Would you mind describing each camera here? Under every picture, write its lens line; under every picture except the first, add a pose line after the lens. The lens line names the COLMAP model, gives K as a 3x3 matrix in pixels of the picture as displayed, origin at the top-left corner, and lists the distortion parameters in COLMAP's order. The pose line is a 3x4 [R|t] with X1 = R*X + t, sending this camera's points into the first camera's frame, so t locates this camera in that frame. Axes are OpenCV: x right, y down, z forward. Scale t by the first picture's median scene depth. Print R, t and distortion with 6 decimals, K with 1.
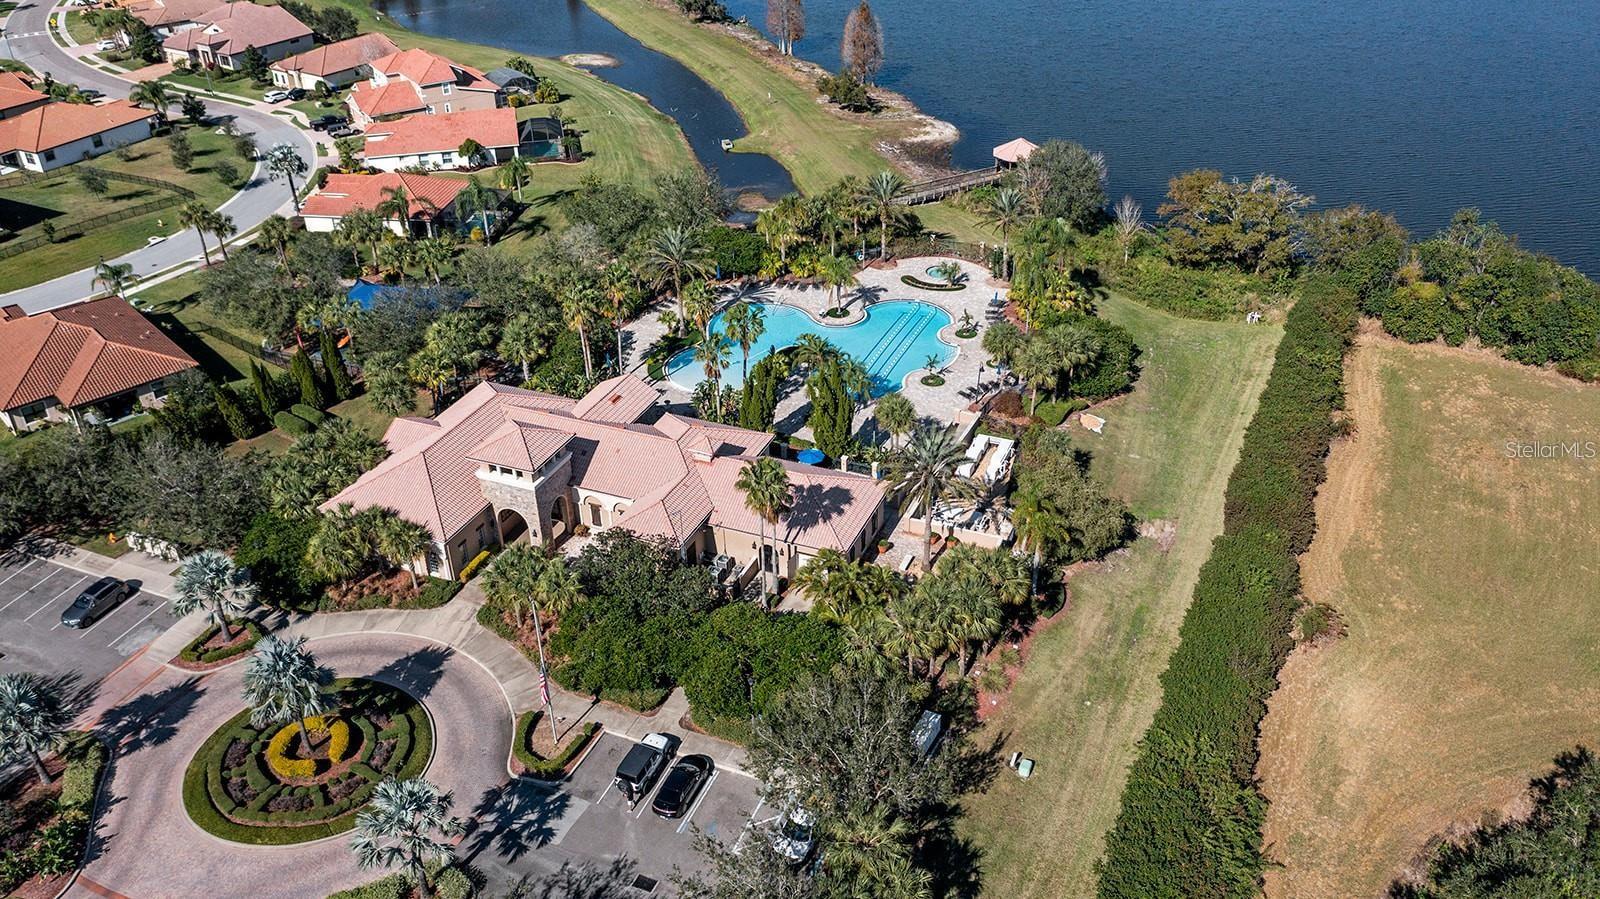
lens RADIAL K [[1293.8, 0, 800.0], [0, 1293.8, 449.5], [0, 0, 1]] dist [-0.016444, 0.011940]
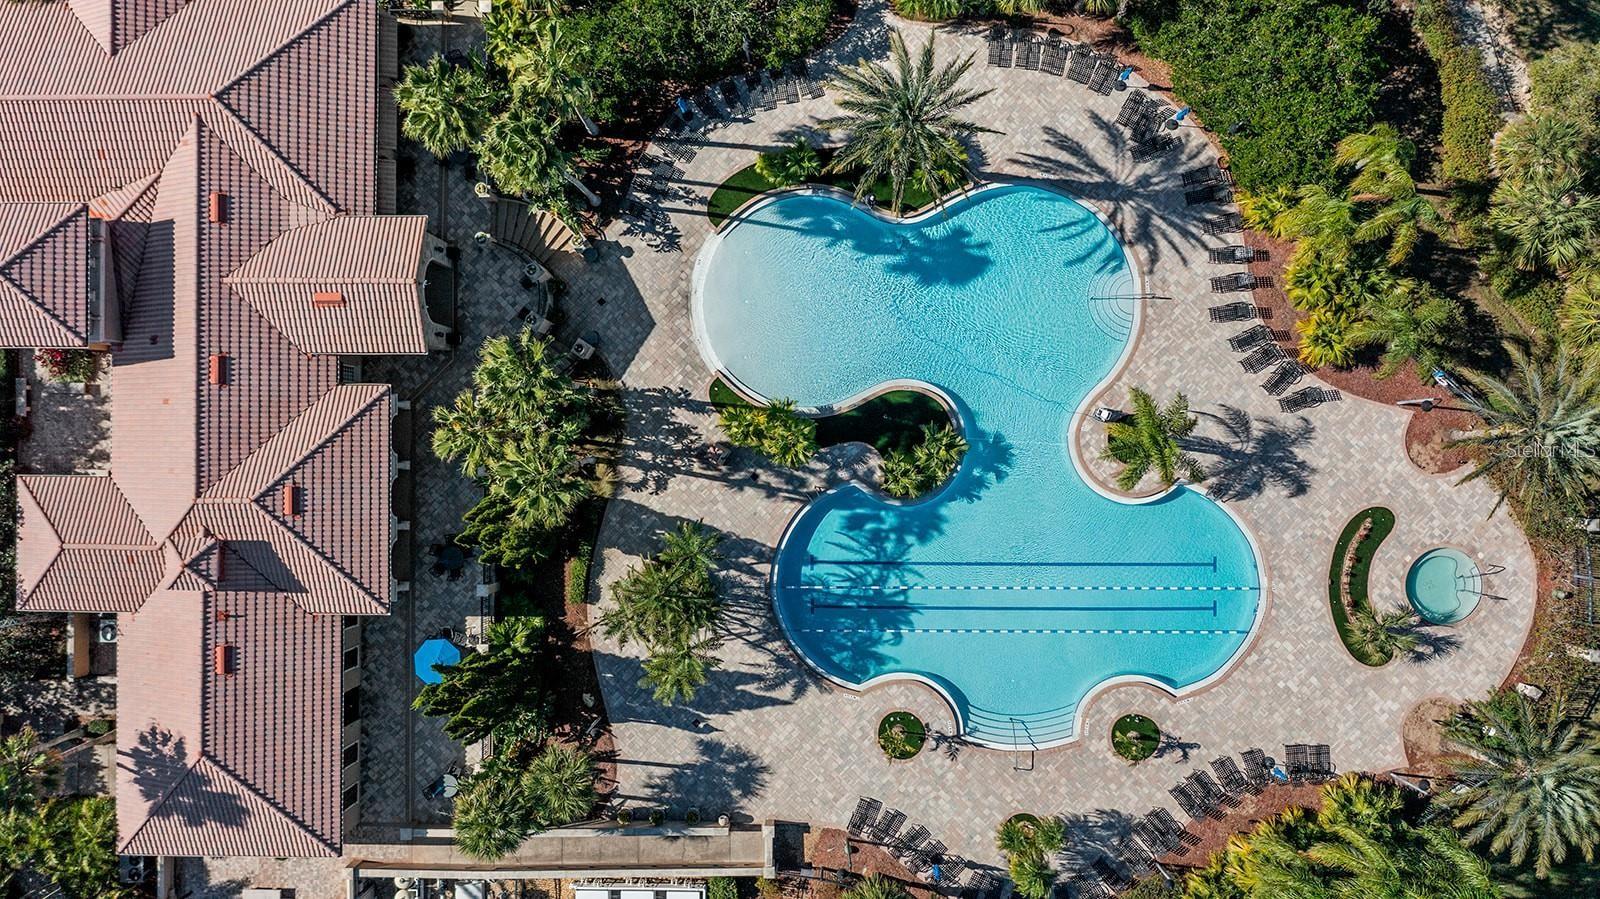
lens RADIAL K [[1293.8, 0, 800.0], [0, 1293.8, 449.5], [0, 0, 1]] dist [-0.016444, 0.011940]
pose [[0.388169, 0.921558, 0.007493, -0.017335], [-0.458043, 0.185865, 0.869282, -0.494256], [0.799700, -0.340861, 0.494260, 0.773155]]
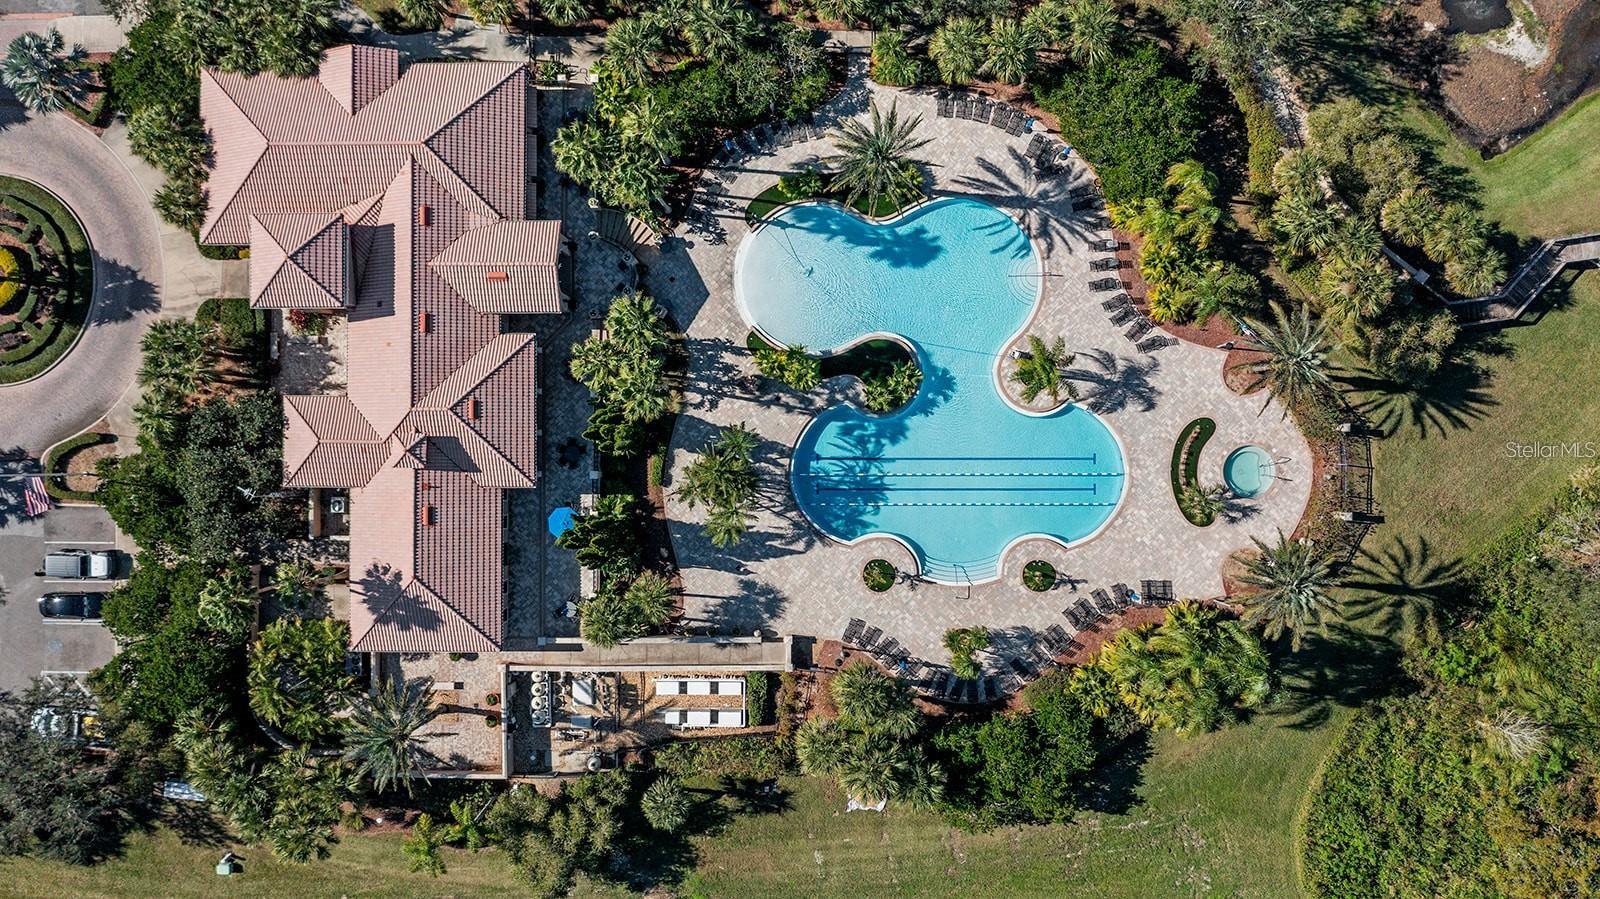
lens RADIAL K [[1293.8, 0, 800.0], [0, 1293.8, 449.5], [0, 0, 1]] dist [-0.016444, 0.011940]
pose [[0.390510, 0.920565, 0.007821, 0.015114], [-0.455479, 0.185820, 0.870637, -0.686906], [0.800025, -0.343555, 0.491863, 0.642747]]
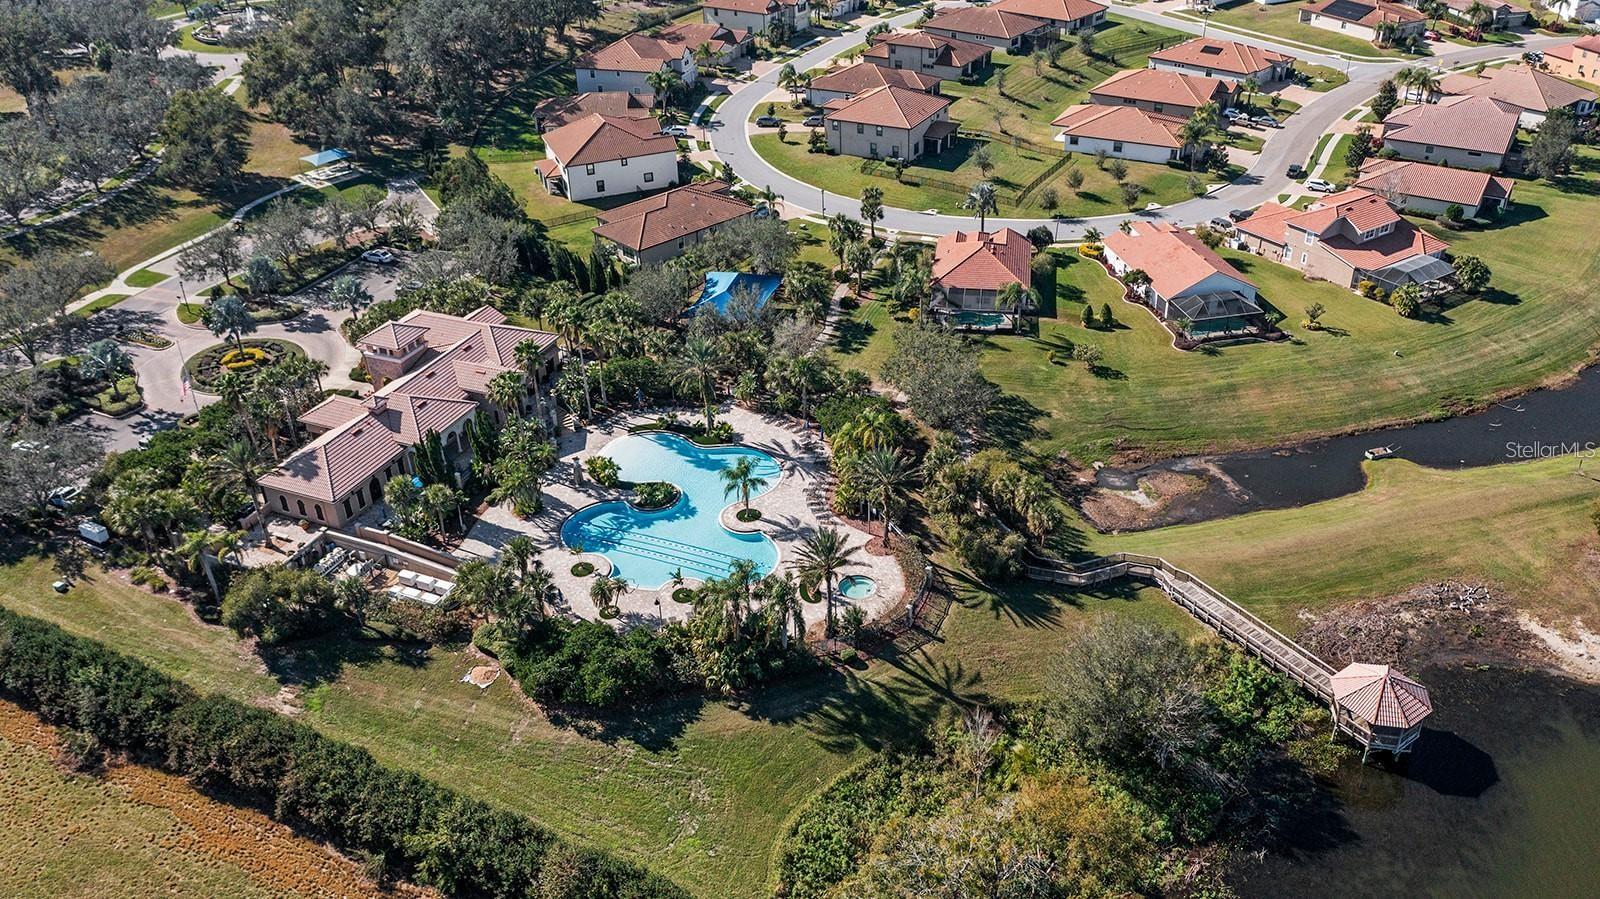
lens RADIAL K [[1293.8, 0, 800.0], [0, 1293.8, 449.5], [0, 0, 1]] dist [-0.016444, 0.011940]
pose [[-0.012578, 0.534915, -0.844812, 0.911851], [-0.488719, 0.733800, 0.471901, -0.687532], [0.872350, 0.418812, 0.252193, 0.869261]]
